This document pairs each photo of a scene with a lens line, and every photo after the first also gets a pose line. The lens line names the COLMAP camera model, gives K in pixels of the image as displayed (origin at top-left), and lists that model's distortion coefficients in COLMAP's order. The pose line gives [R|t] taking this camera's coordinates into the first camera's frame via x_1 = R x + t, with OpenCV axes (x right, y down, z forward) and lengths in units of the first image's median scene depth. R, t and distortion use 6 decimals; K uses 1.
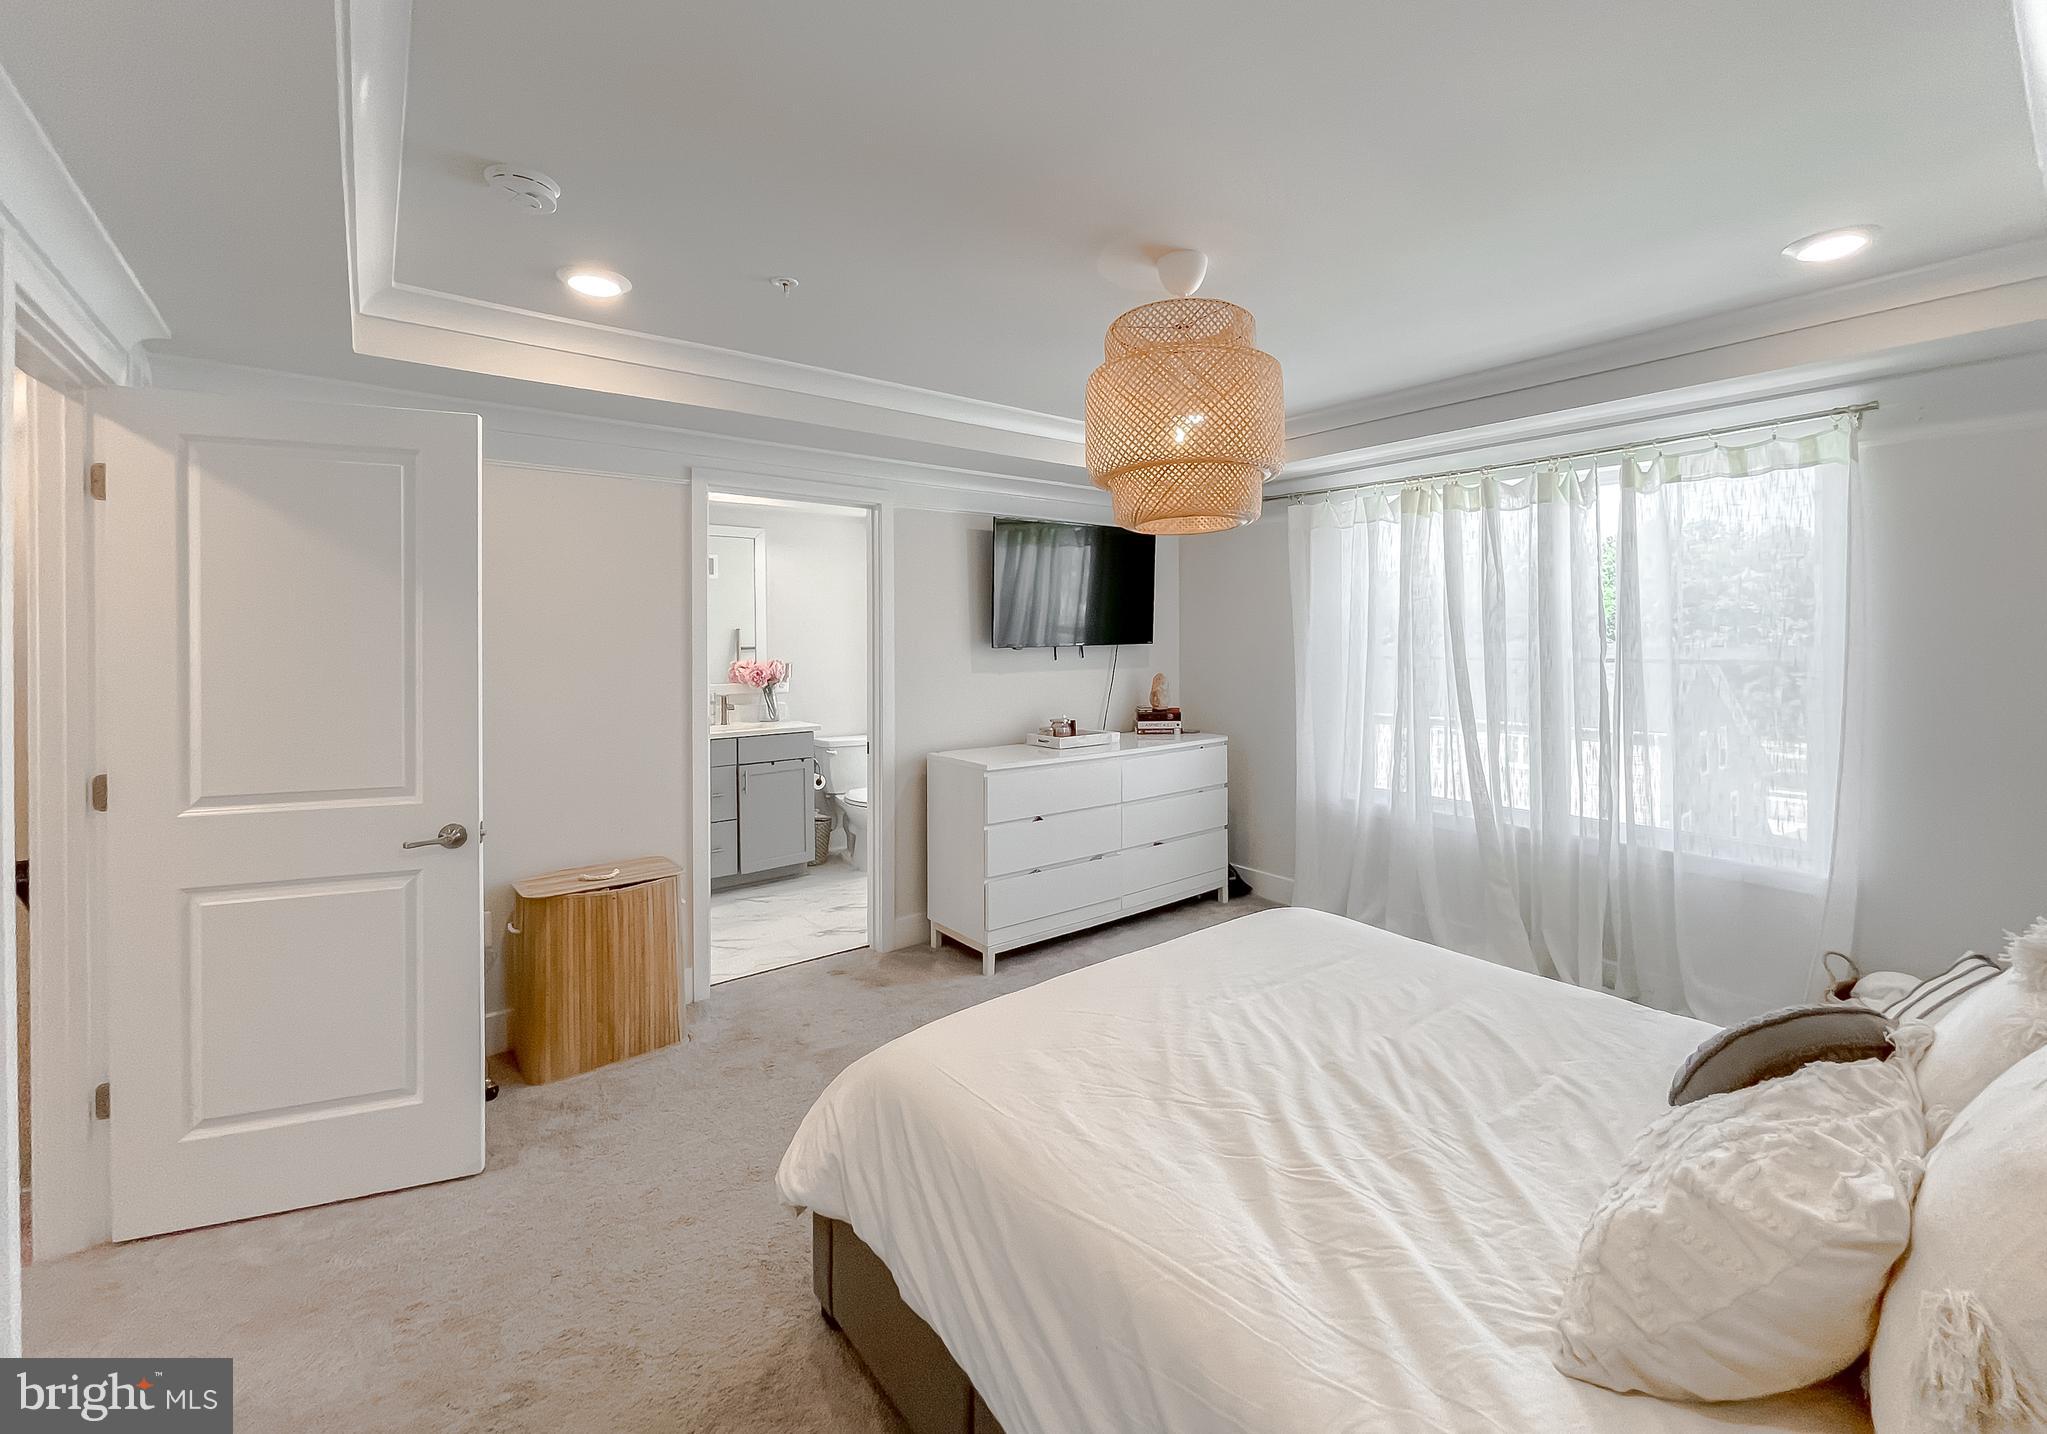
lens RADIAL K [[851.9, 0, 1020.0], [0, 851.9, 639.1], [0, 0, 1]] dist [0.000152, 0.000014]
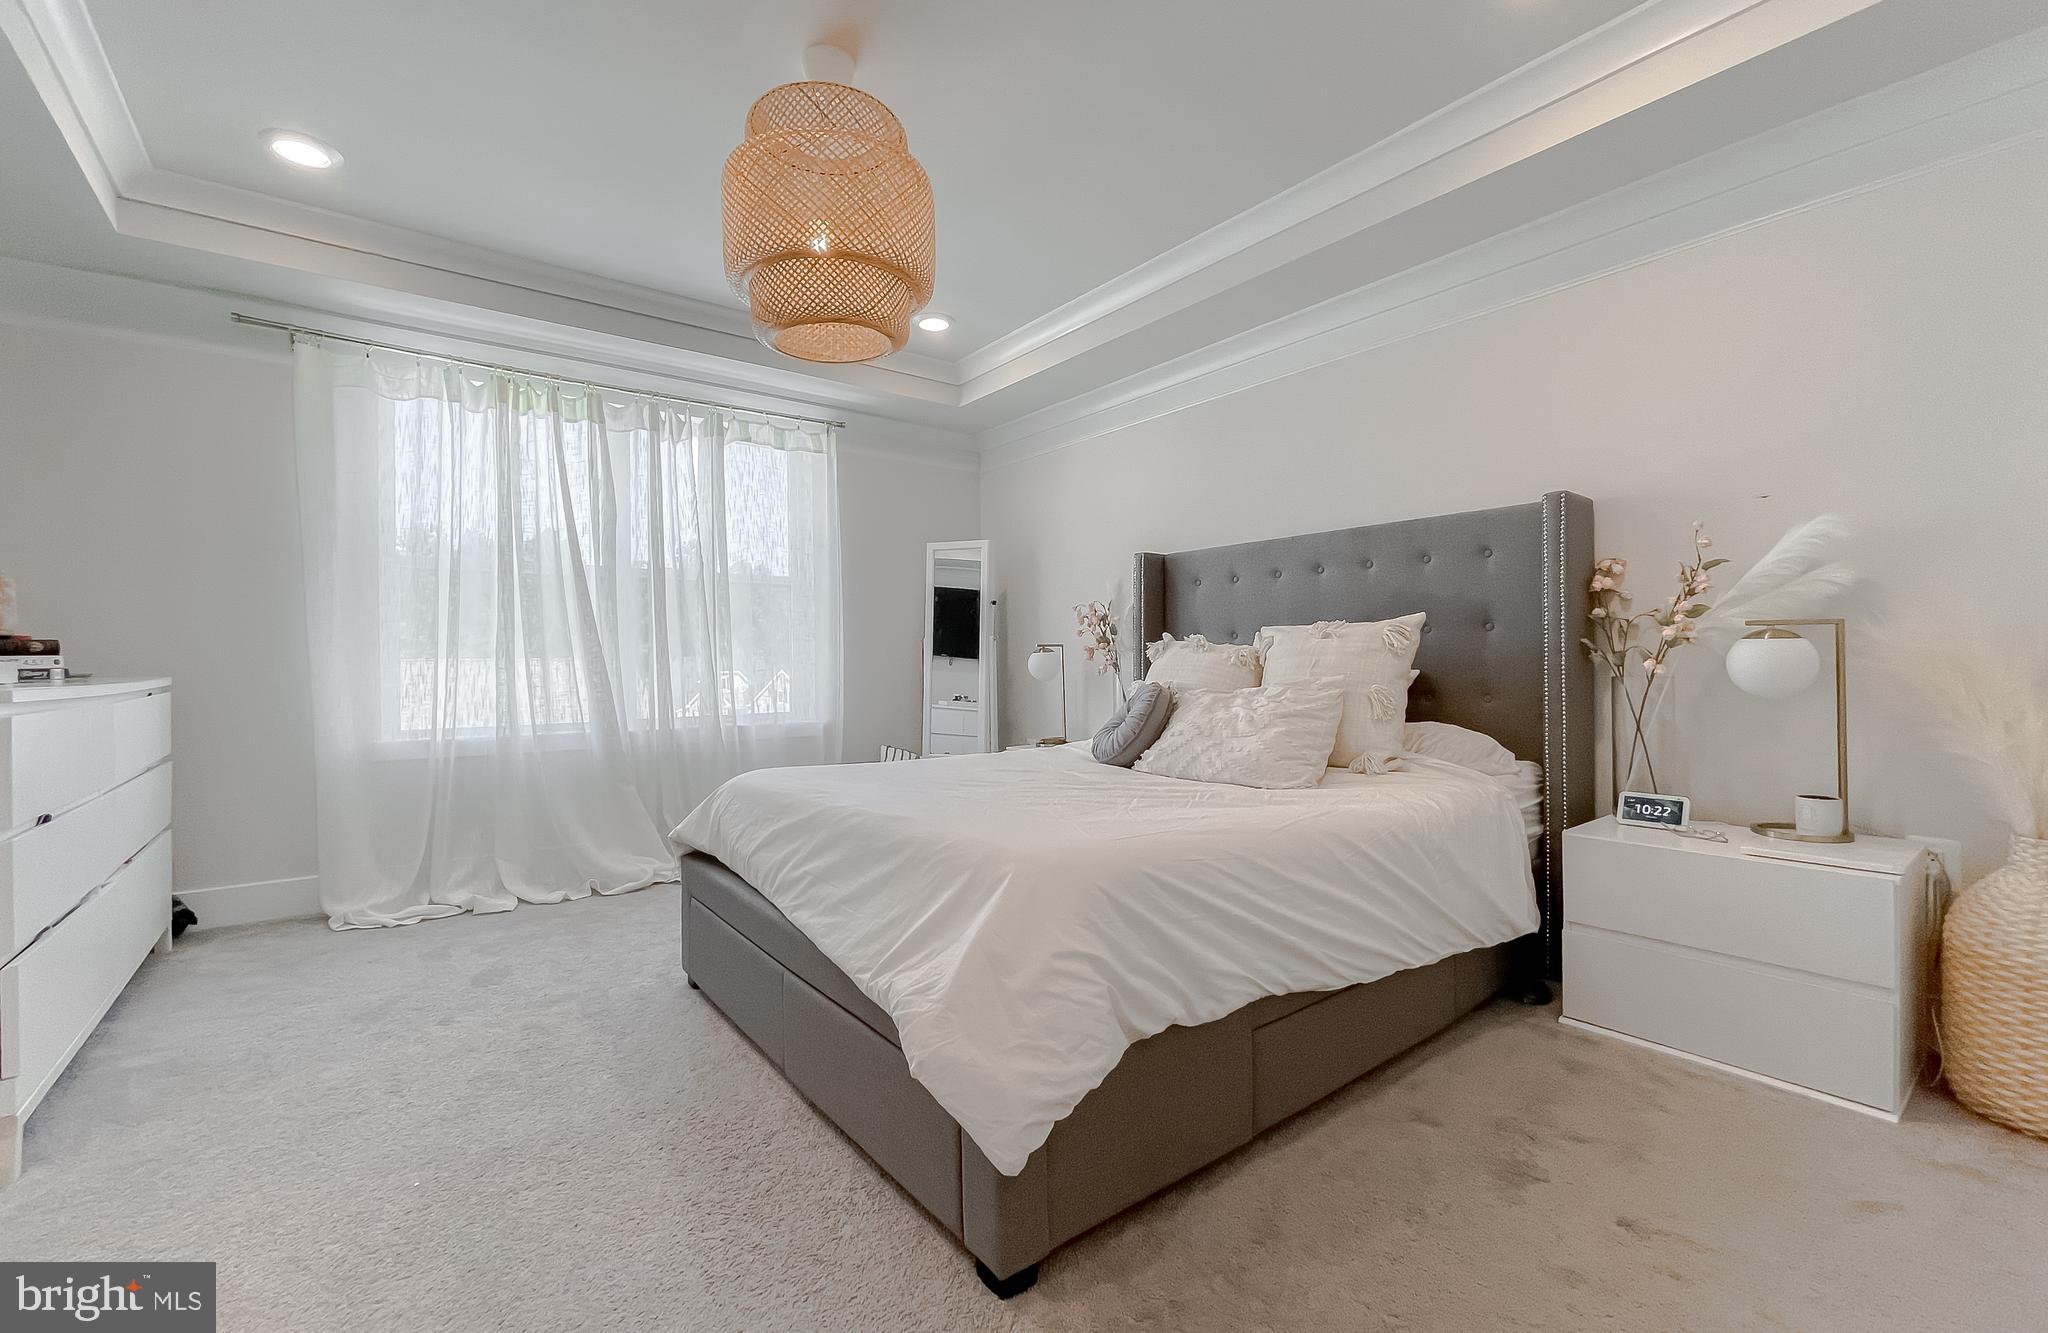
lens RADIAL K [[854.6, 0, 1015.2], [0, 854.6, 653.5], [0, 0, 1]] dist [0.000986, 0.000209]
pose [[0.006541, 0.010569, 0.999923, -0.456886], [0.009769, 0.999896, -0.010633, 0.135004], [-0.999931, 0.009838, 0.006437, 0.481896]]
